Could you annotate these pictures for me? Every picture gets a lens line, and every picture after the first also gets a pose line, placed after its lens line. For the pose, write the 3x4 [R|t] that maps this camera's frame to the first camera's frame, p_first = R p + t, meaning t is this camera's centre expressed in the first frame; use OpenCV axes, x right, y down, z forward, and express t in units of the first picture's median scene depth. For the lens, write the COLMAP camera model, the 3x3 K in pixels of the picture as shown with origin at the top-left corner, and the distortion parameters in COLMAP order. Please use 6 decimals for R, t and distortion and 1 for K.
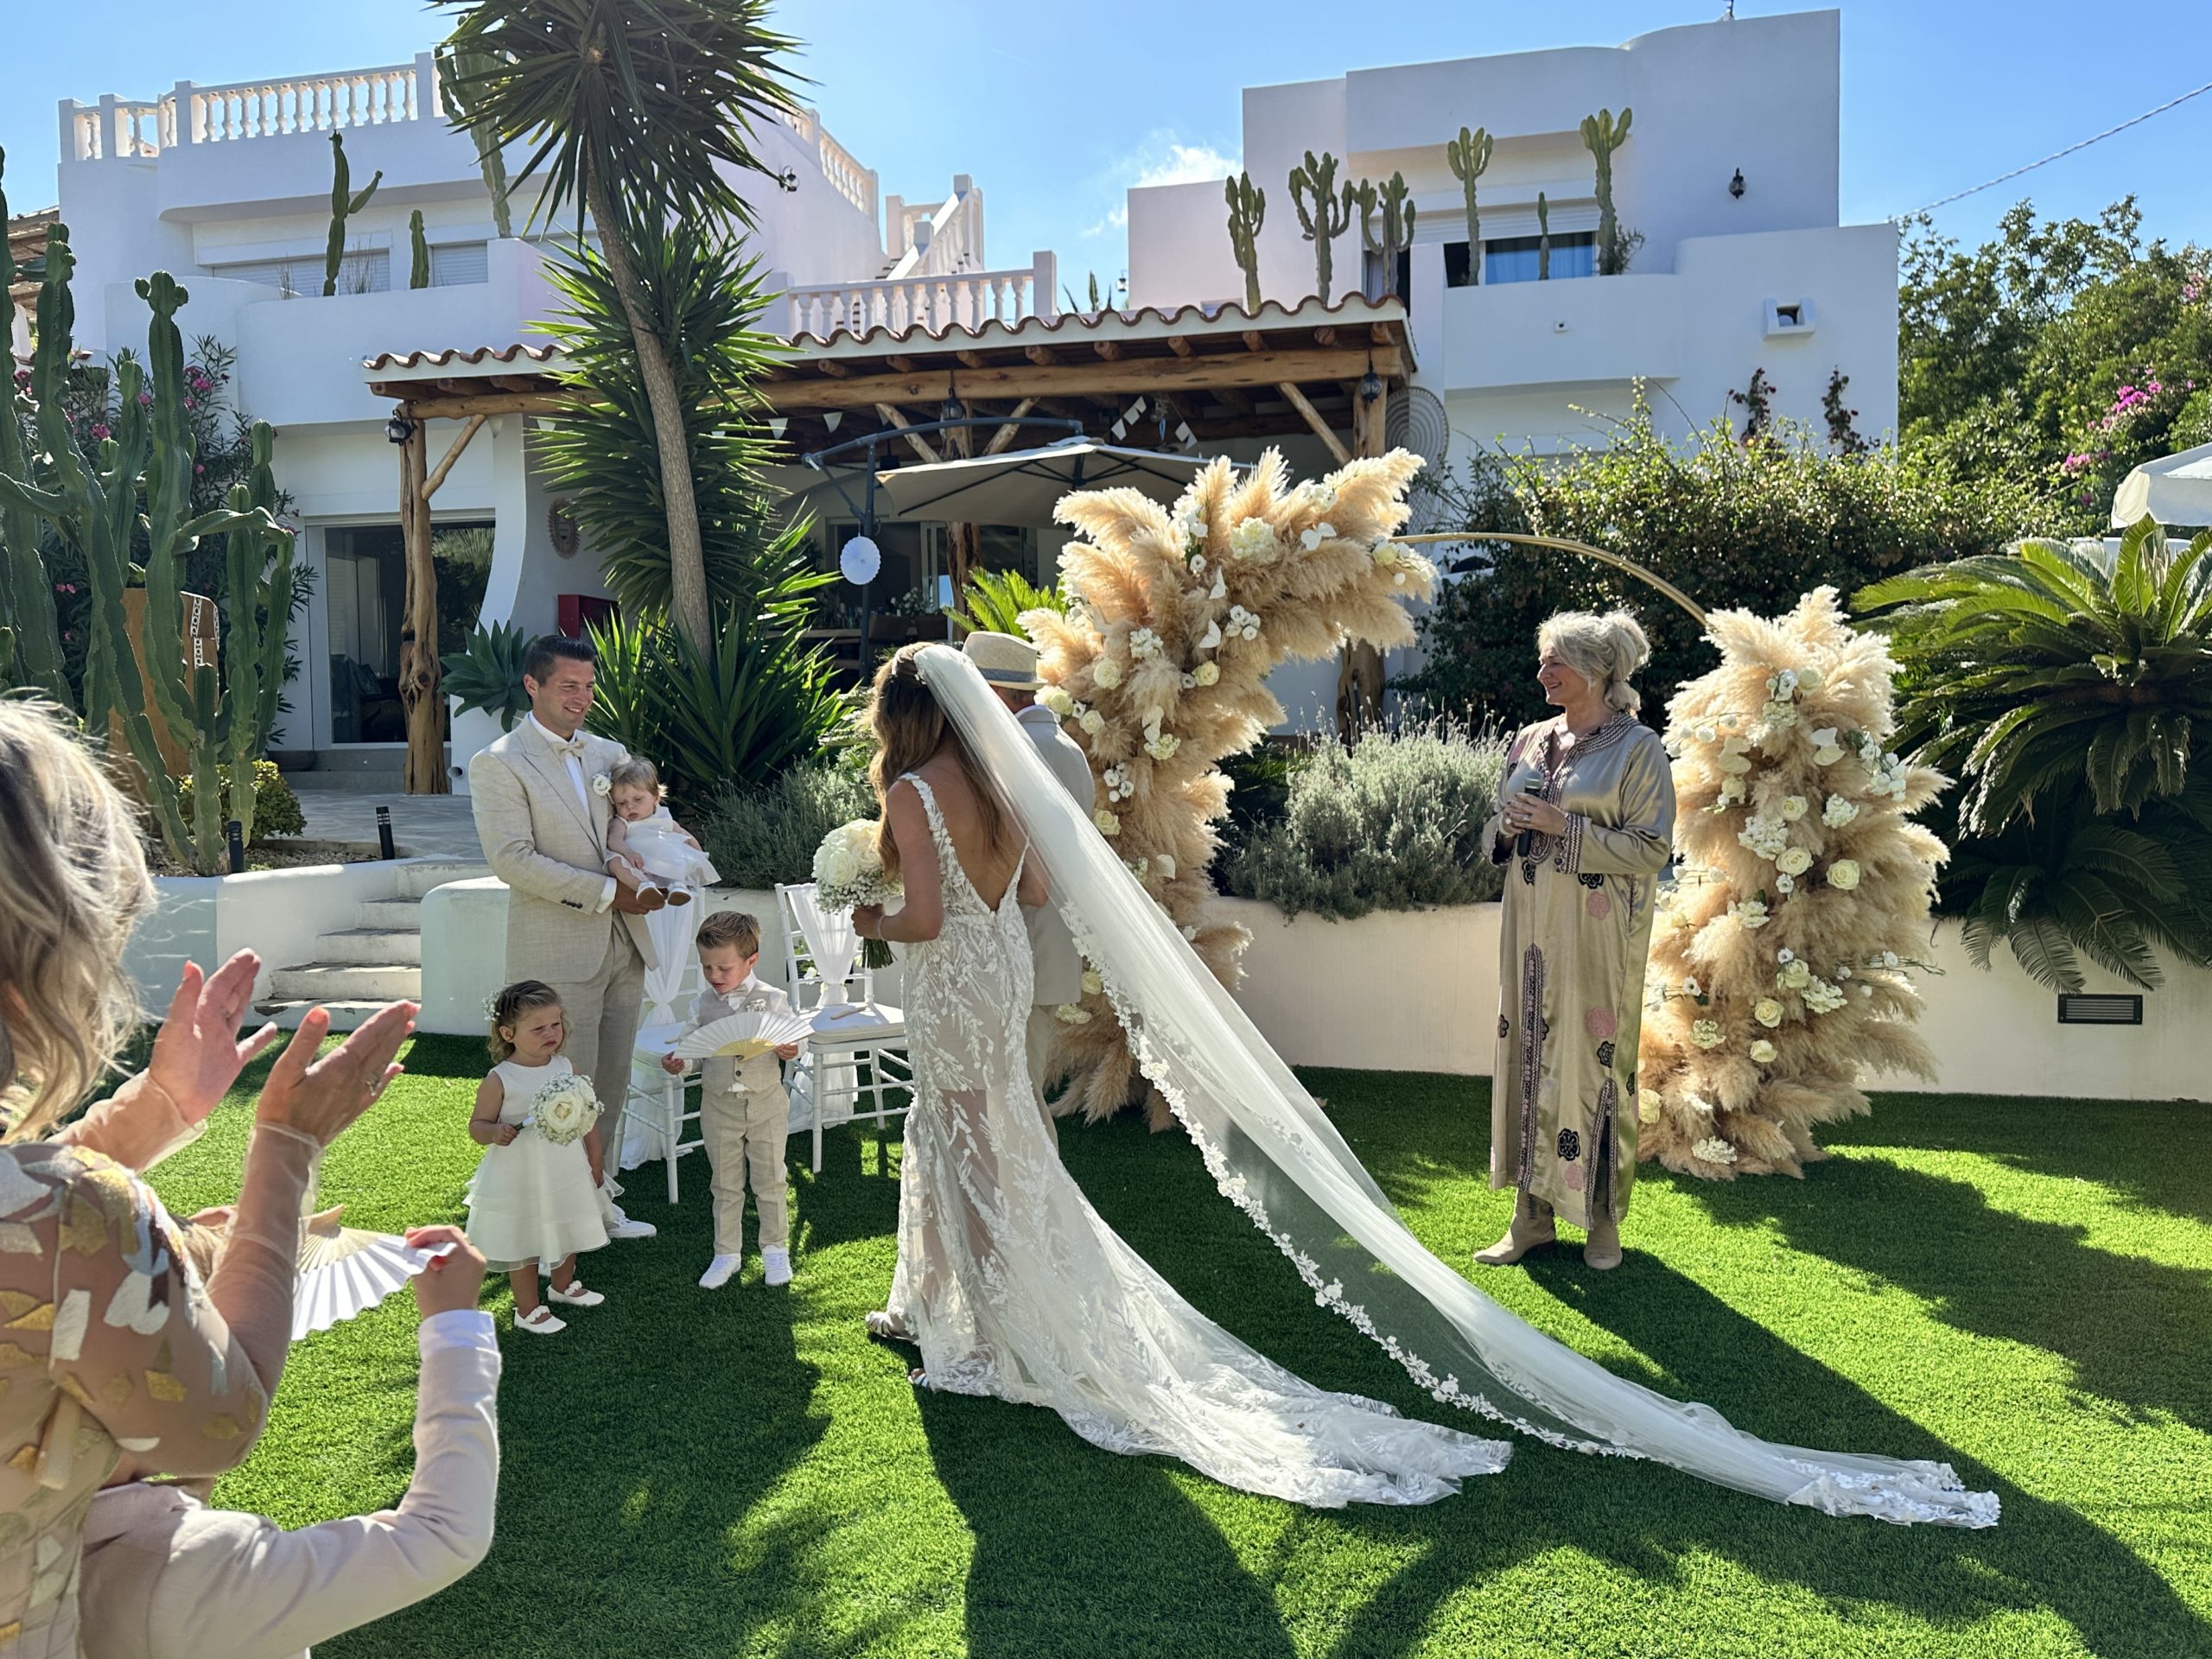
lens RADIAL K [[1698.6, 0, 1093.2], [0, 1698.6, 845.9], [0, 0, 1]] dist [0.079438, -0.062879]
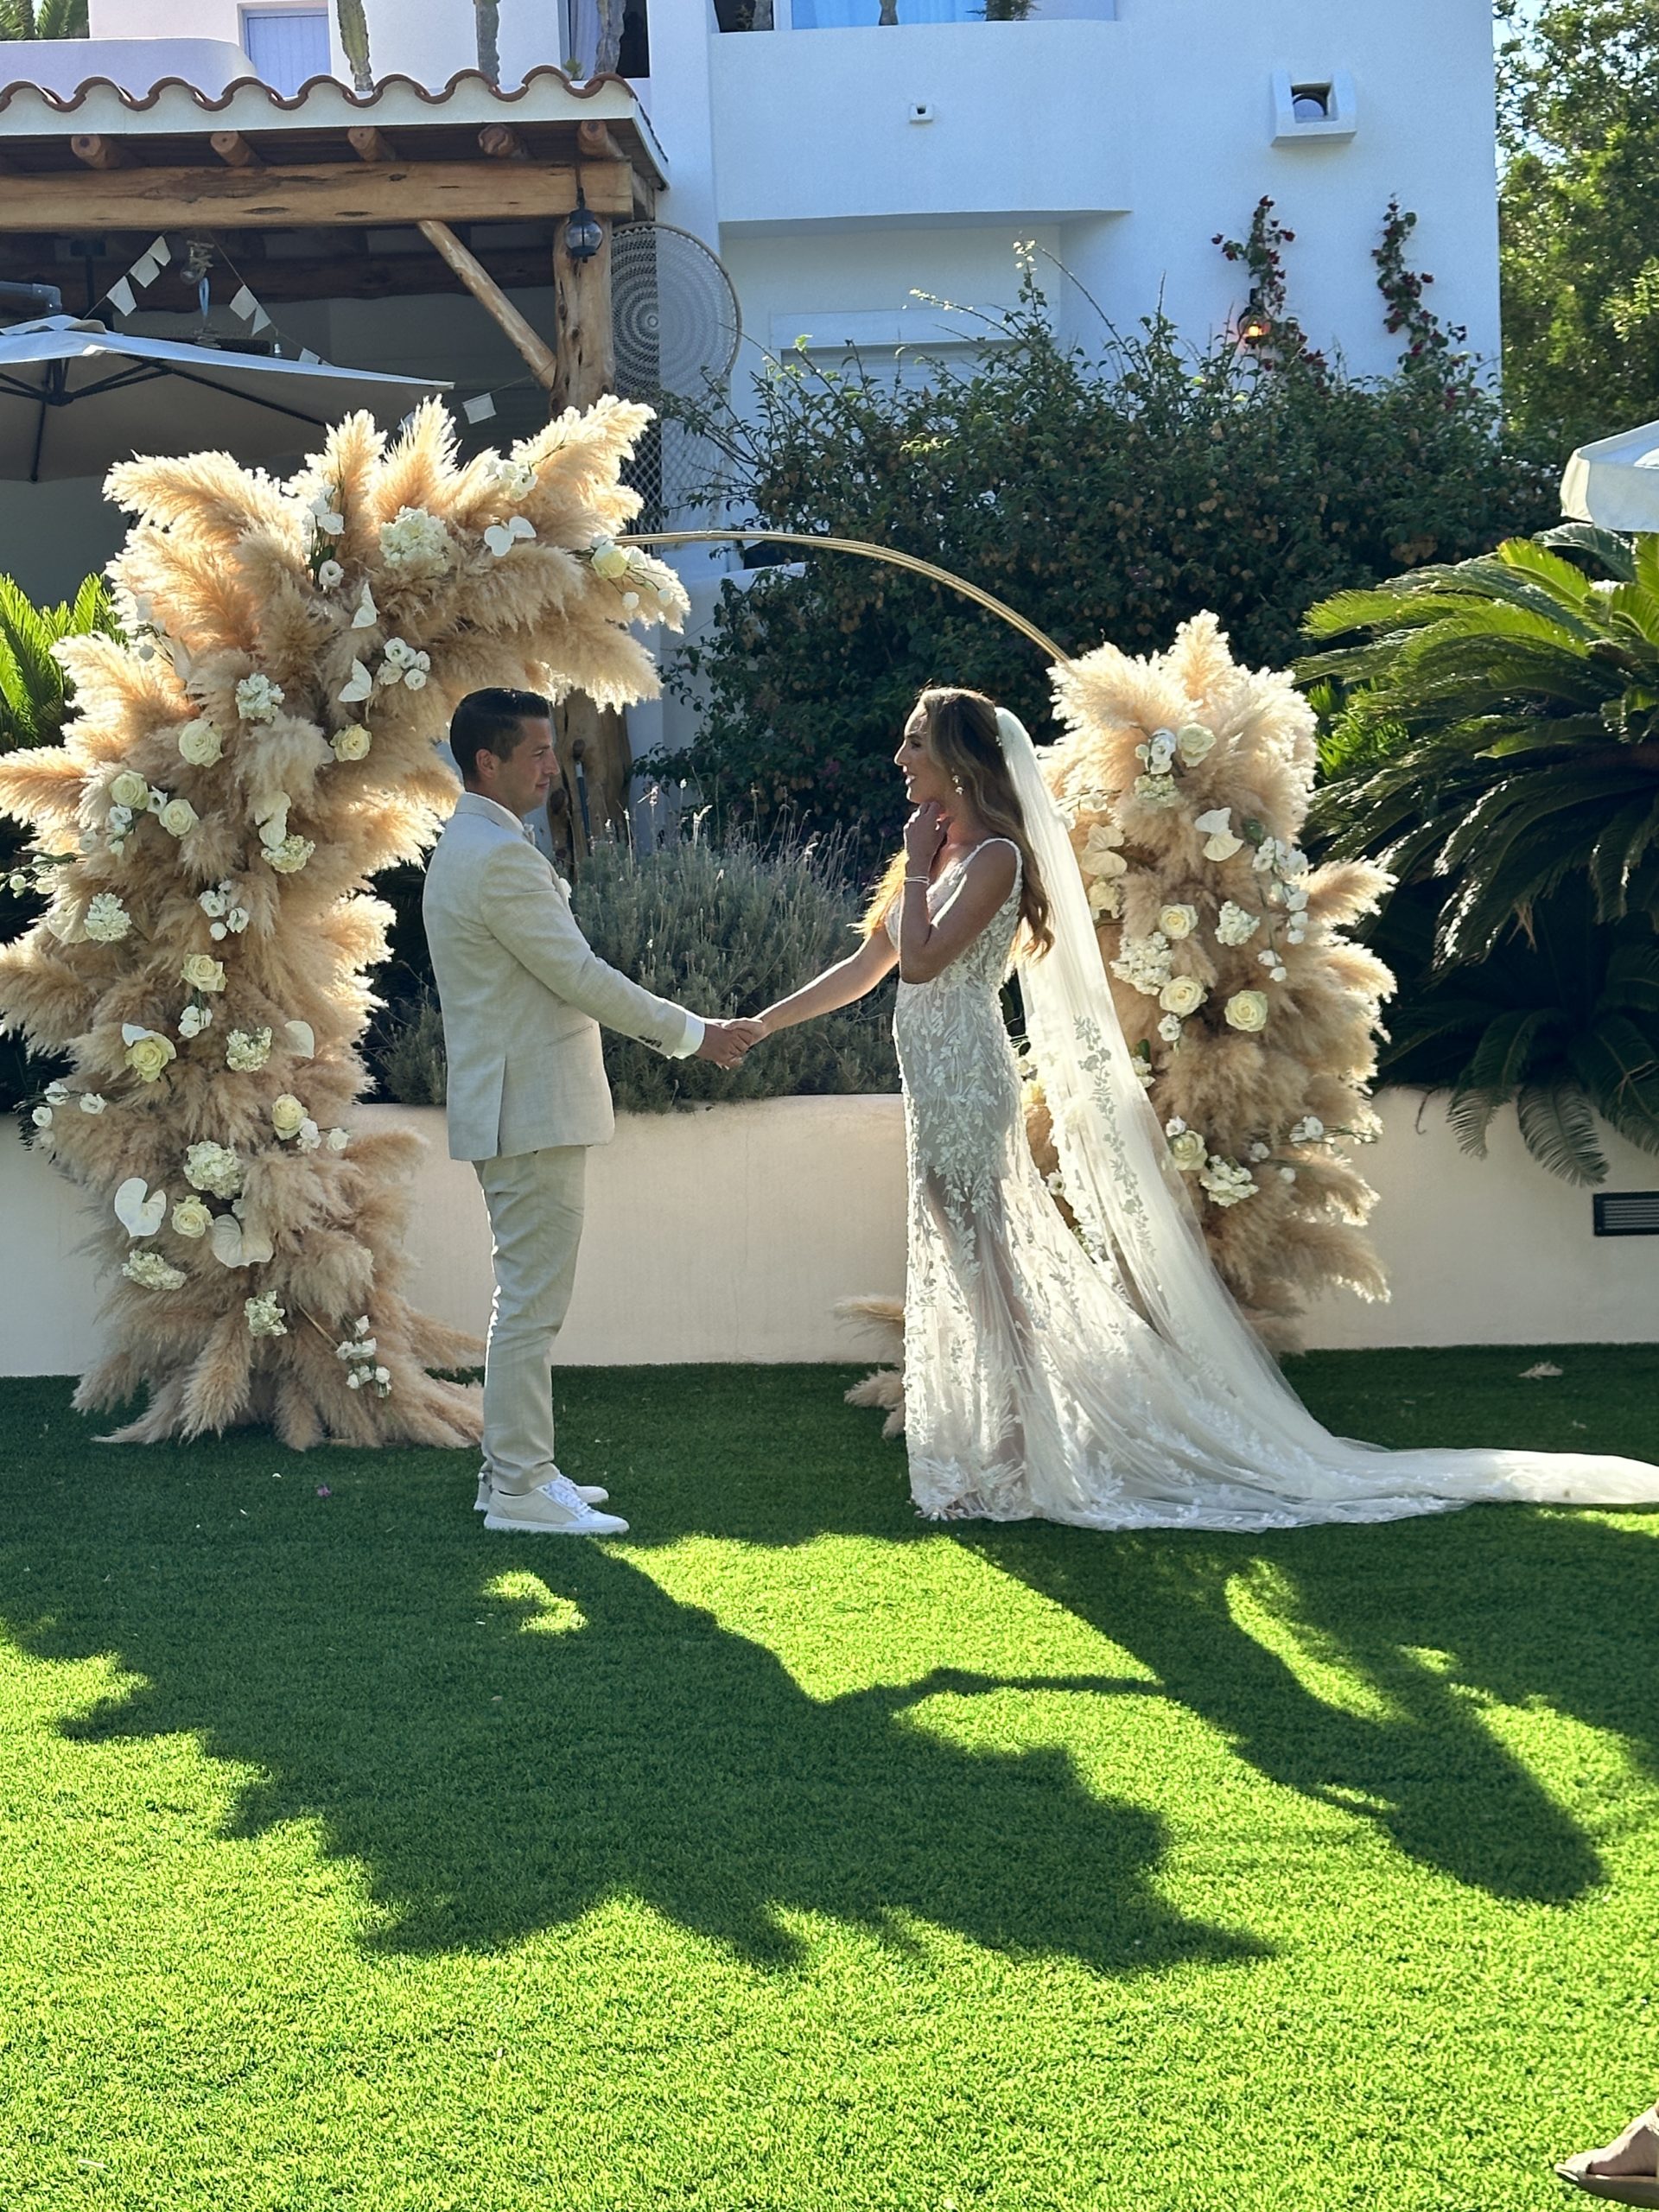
lens RADIAL K [[3895.2, 0, 811.5], [0, 3895.2, 1146.5], [0, 0, 1]] dist [0.173778, 0.000000]
pose [[0.978145, -0.035383, 0.204893, -0.043604], [0.036026, 0.999351, 0.000588, 0.035523], [-0.204781, 0.006806, 0.978784, -0.306395]]
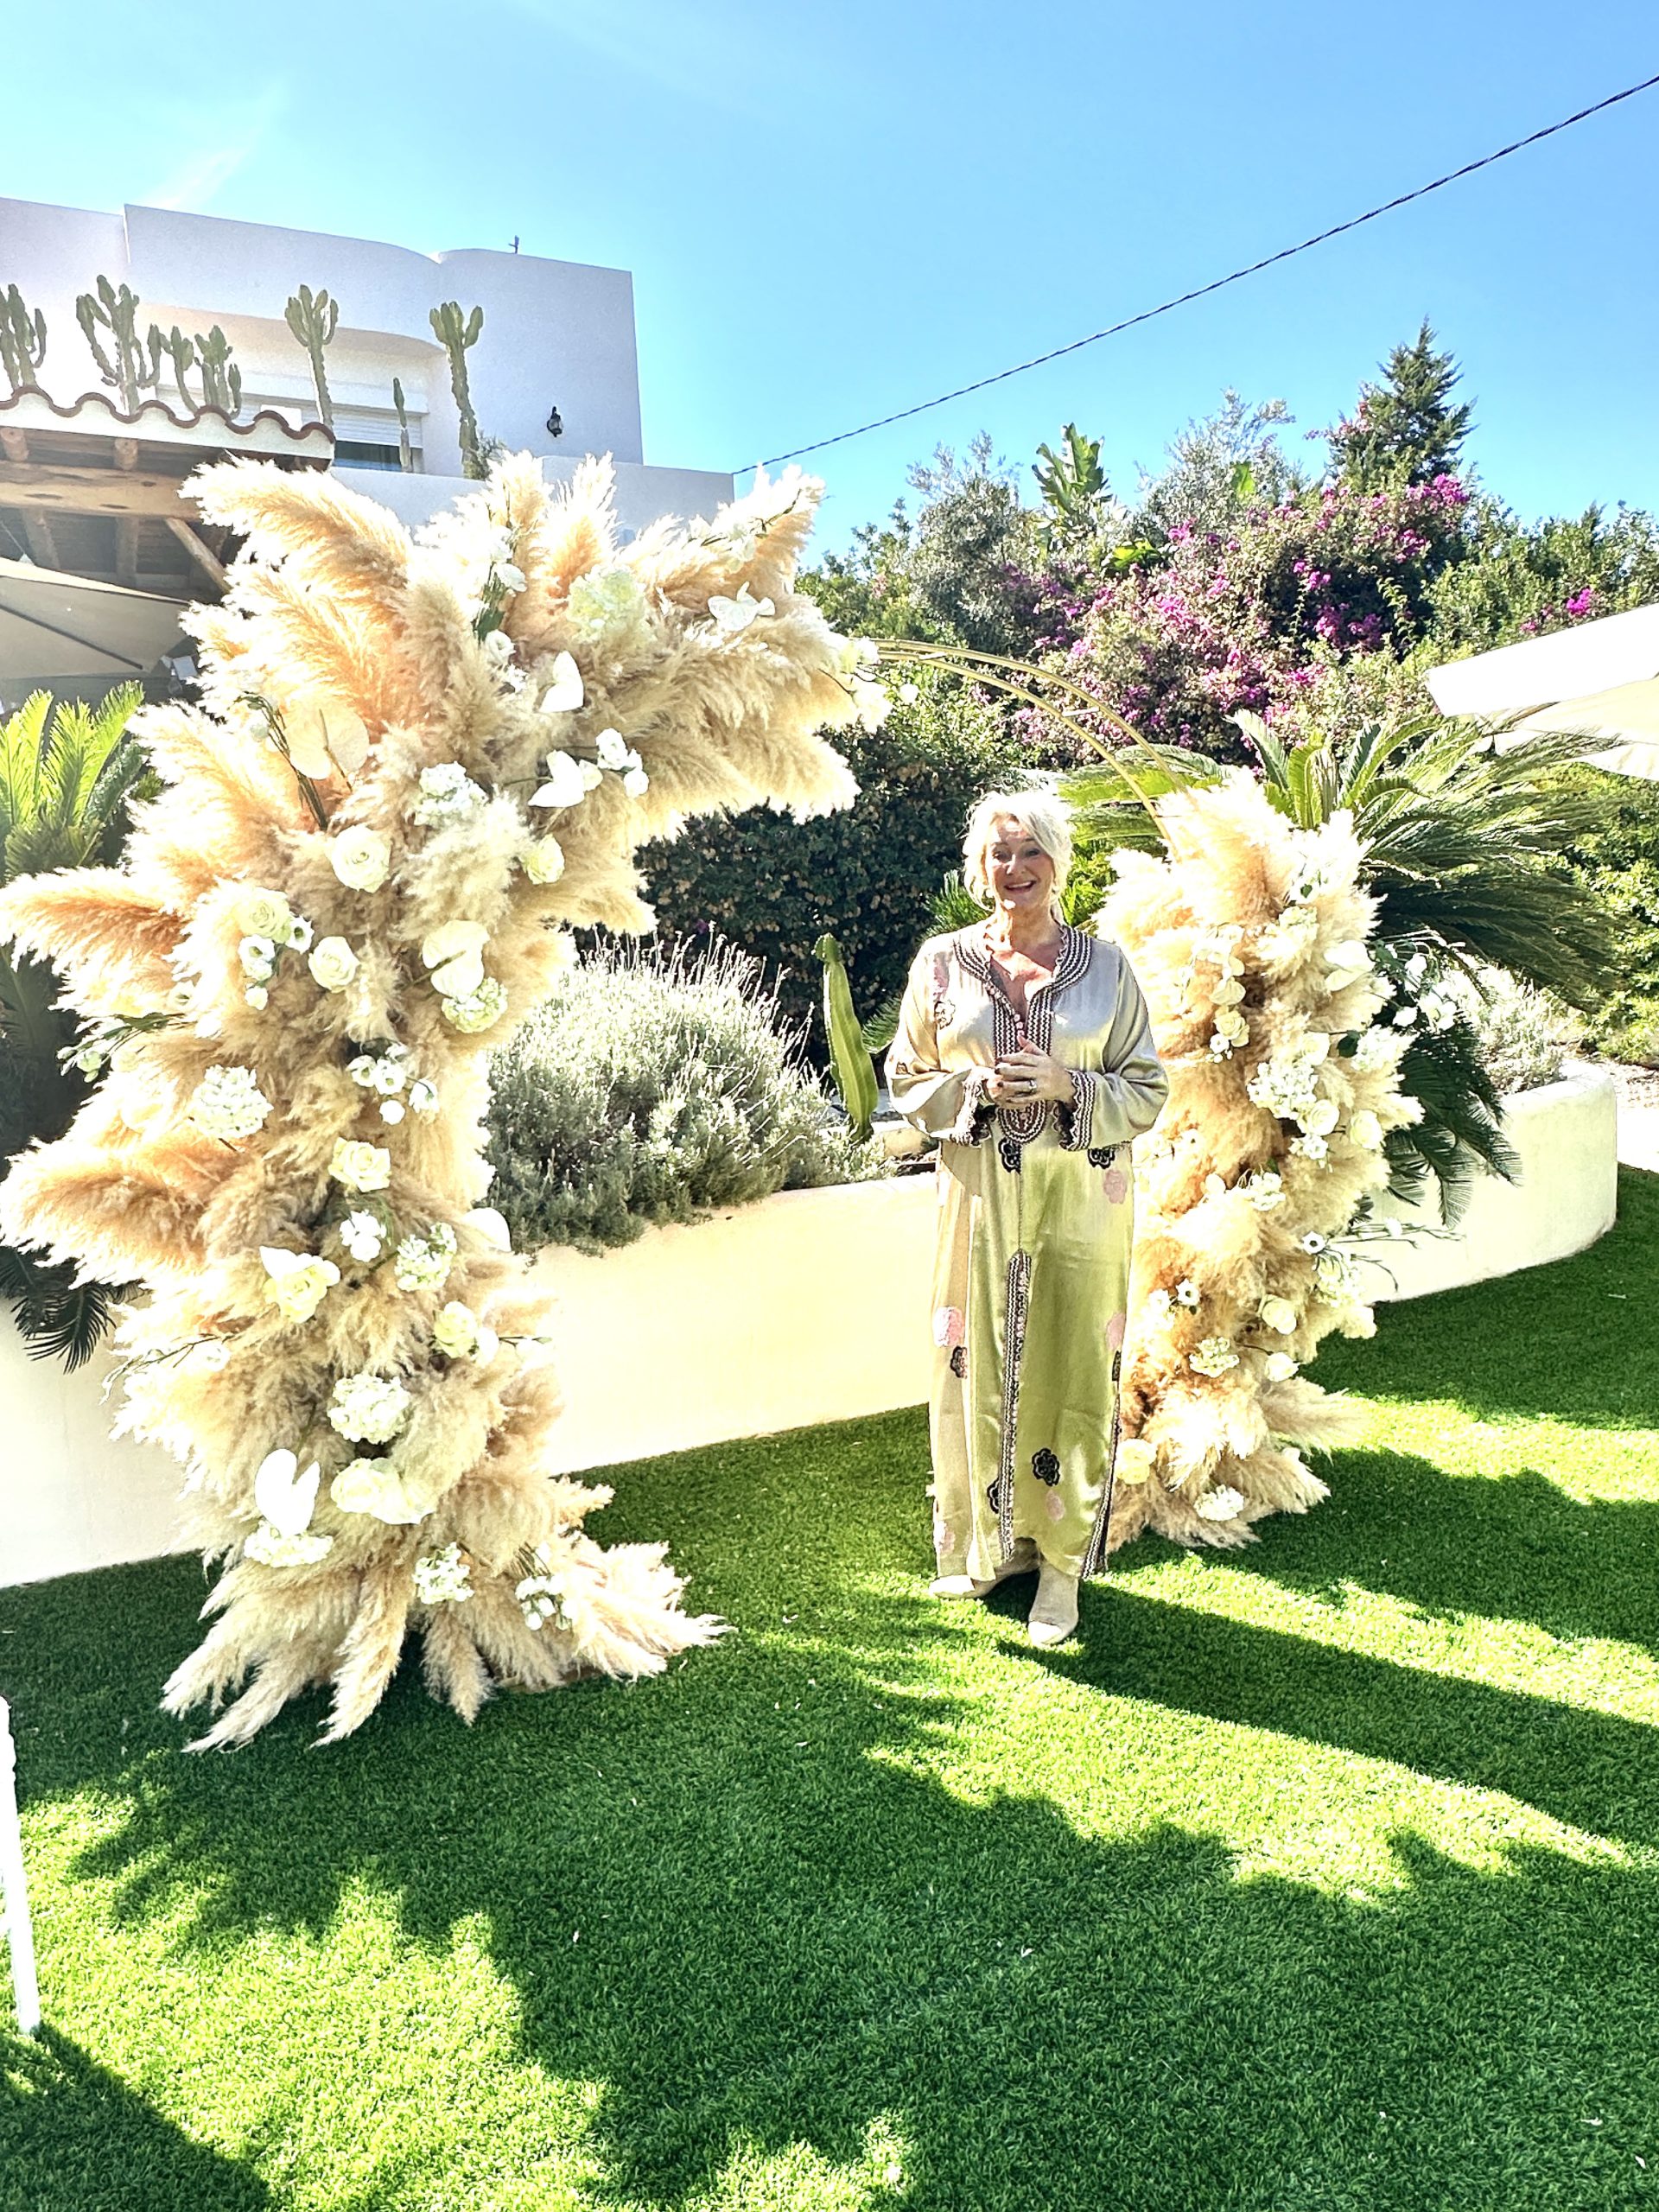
lens RADIAL K [[1426.0, 0, 835.1], [0, 1426.0, 1110.3], [0, 0, 1]] dist [-0.001389, 0.004287]
pose [[0.793780, -0.096075, 0.600569, -0.075815], [0.069920, 0.995313, 0.066809, -0.027893], [-0.604173, -0.011040, 0.796777, 0.339843]]
